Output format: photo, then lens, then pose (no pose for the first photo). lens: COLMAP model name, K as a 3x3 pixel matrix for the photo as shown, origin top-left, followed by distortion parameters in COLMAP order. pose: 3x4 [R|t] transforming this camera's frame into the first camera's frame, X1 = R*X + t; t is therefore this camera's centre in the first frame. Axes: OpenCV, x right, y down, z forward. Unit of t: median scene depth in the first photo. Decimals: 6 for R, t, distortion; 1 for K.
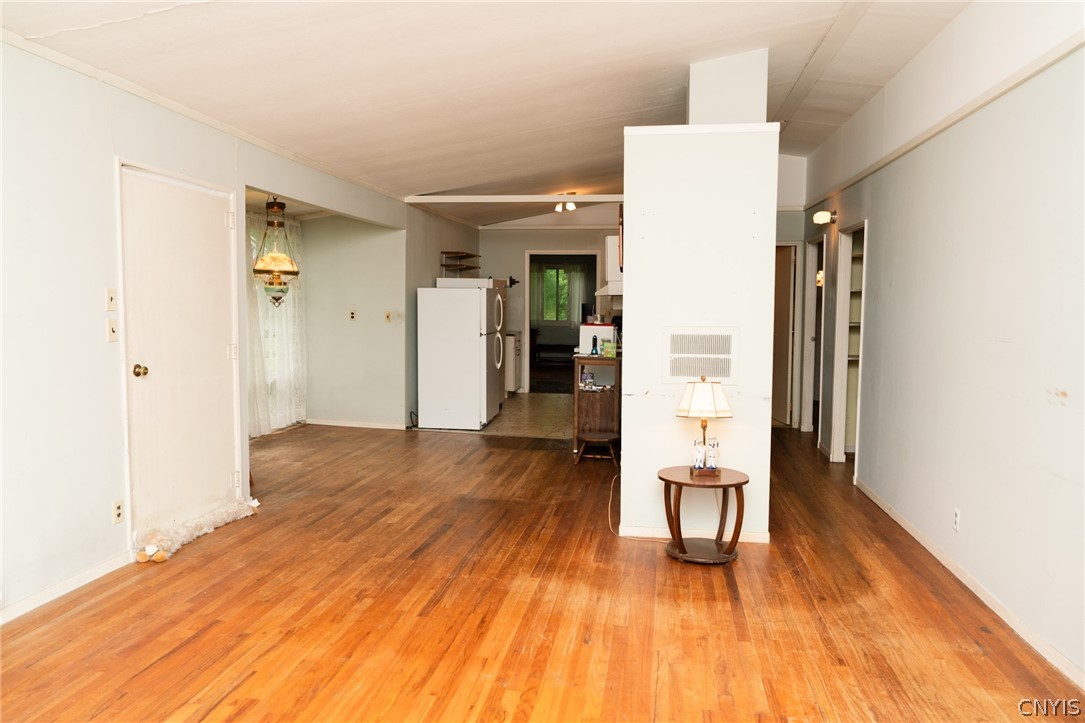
lens RADIAL K [[723.9, 0, 544.7], [0, 723.9, 365.7], [0, 0, 1]] dist [-0.019743, 0.015161]
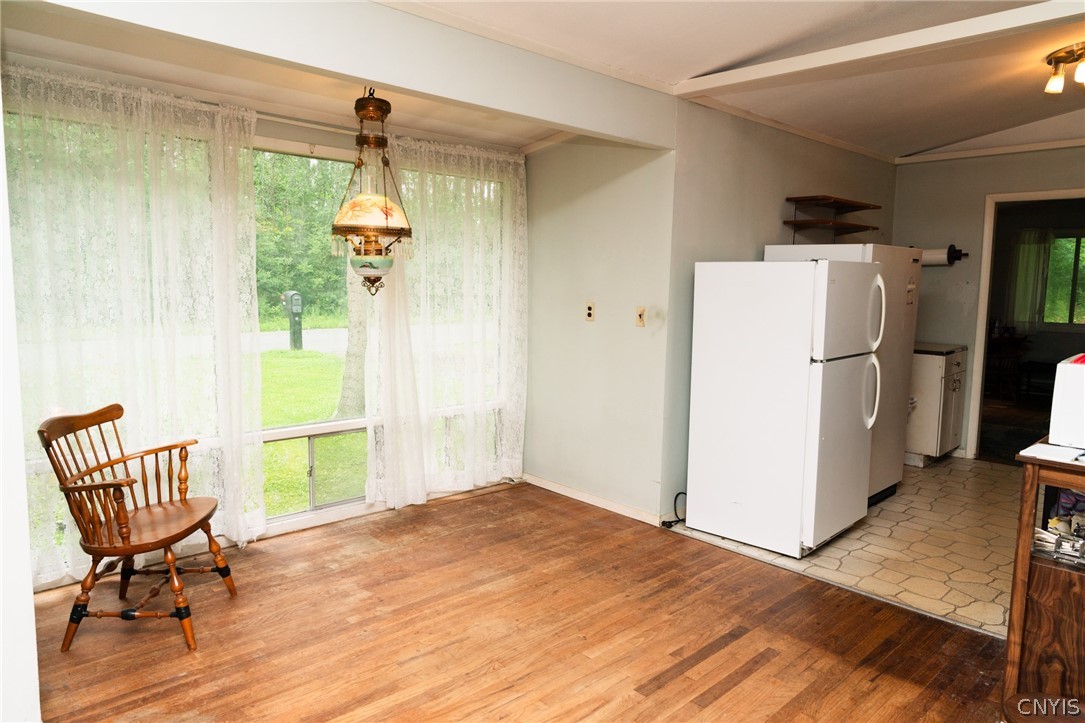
lens RADIAL K [[723.9, 0, 544.7], [0, 723.9, 365.7], [0, 0, 1]] dist [-0.019743, 0.015161]
pose [[0.800702, 0.071116, -0.594827, 0.050365], [-0.061436, 0.997442, 0.036552, -0.045445], [0.595904, 0.007277, 0.803022, 0.517525]]
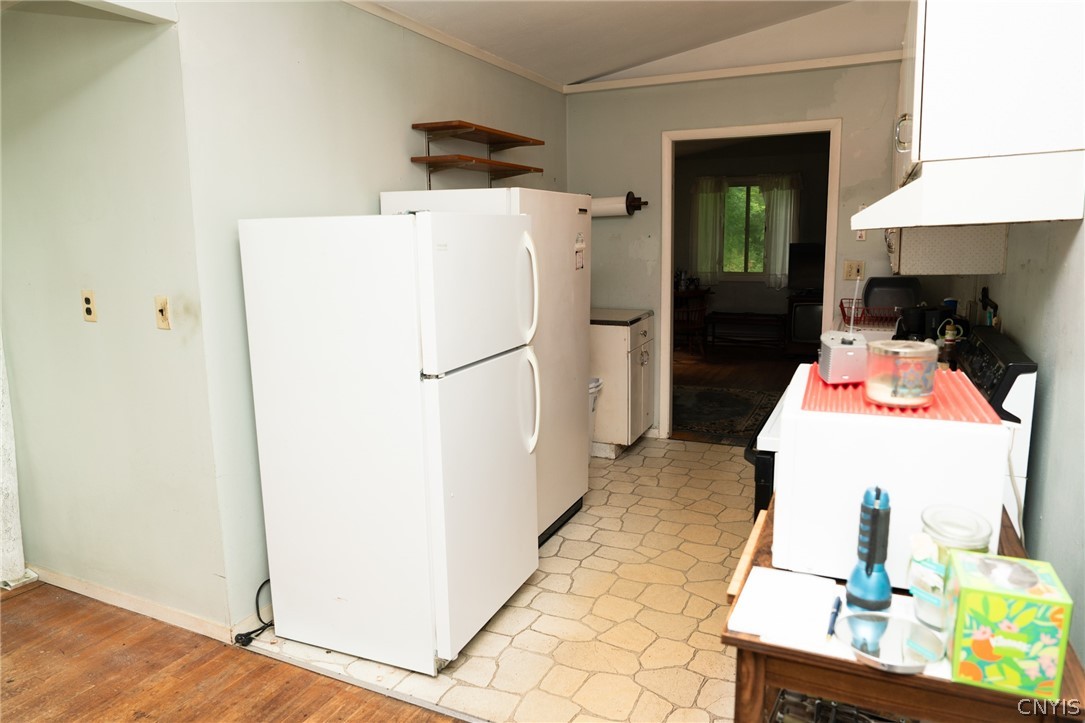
lens RADIAL K [[723.9, 0, 544.7], [0, 723.9, 365.7], [0, 0, 1]] dist [-0.019743, 0.015161]
pose [[0.963608, 0.024817, -0.266166, 0.035400], [-0.002167, 0.996374, 0.085055, -0.070855], [0.267312, -0.081383, 0.960167, 0.726826]]
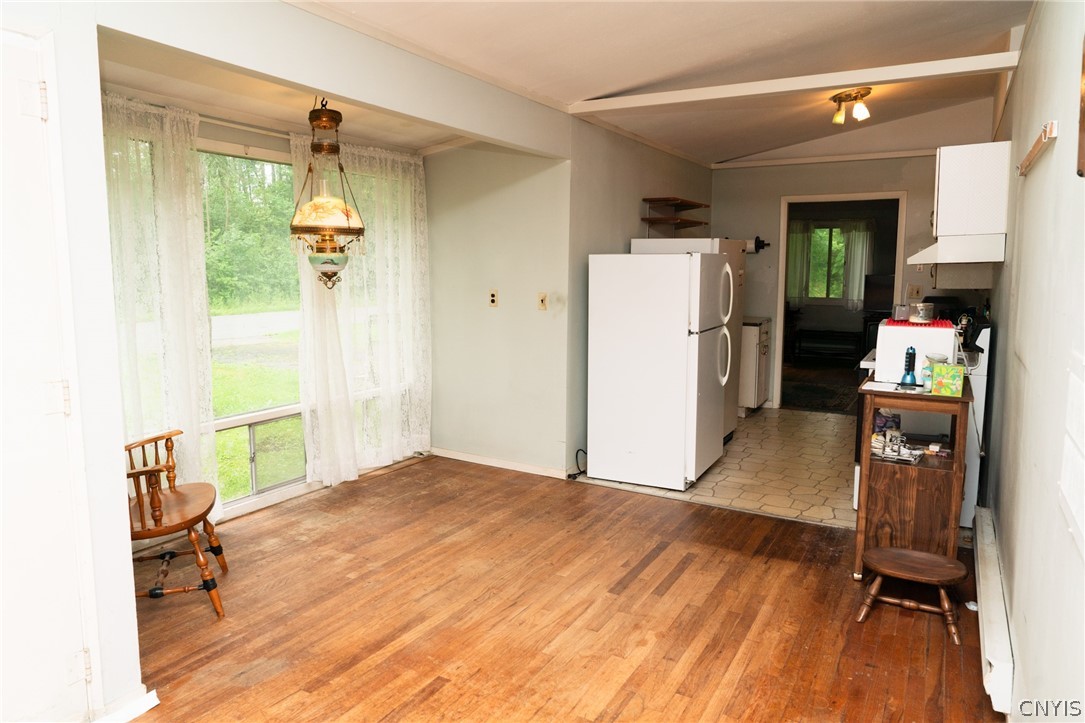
lens RADIAL K [[723.9, 0, 544.7], [0, 723.9, 365.7], [0, 0, 1]] dist [-0.019743, 0.015161]
pose [[0.938251, 0.037779, -0.343887, 0.004426], [-0.023402, 0.998673, 0.045865, -0.039877], [0.345163, -0.034985, 0.937890, 0.402030]]
